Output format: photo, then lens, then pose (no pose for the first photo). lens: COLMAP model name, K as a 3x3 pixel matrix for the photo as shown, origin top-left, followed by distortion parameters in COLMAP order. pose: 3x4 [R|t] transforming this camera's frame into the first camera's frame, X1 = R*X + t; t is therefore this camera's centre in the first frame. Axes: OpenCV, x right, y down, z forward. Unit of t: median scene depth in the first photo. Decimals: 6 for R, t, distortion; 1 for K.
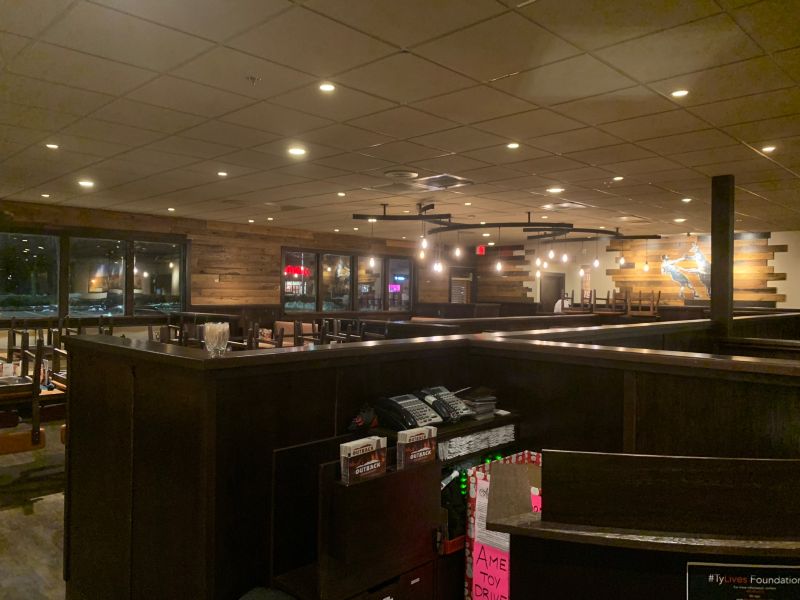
lens RADIAL K [[610.0, 0, 395.7], [0, 610.0, 296.1], [0, 0, 1]] dist [0.031057, -0.028374]
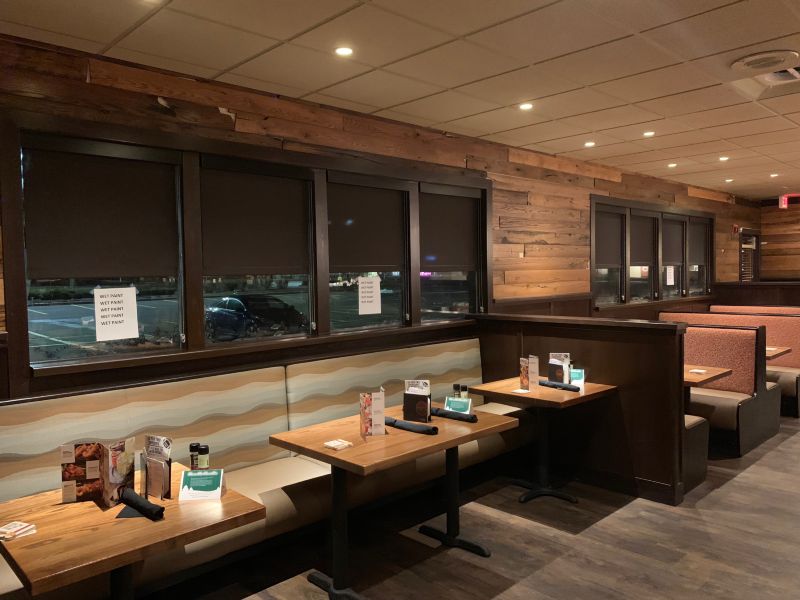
lens RADIAL K [[610.0, 0, 398.9], [0, 610.0, 299.8], [0, 0, 1]] dist [0.031057, -0.028374]
pose [[0.999311, -0.030810, -0.020695, -0.391421], [0.031579, 0.998782, 0.037920, -0.009171], [0.019501, -0.038547, 0.999066, 0.432963]]
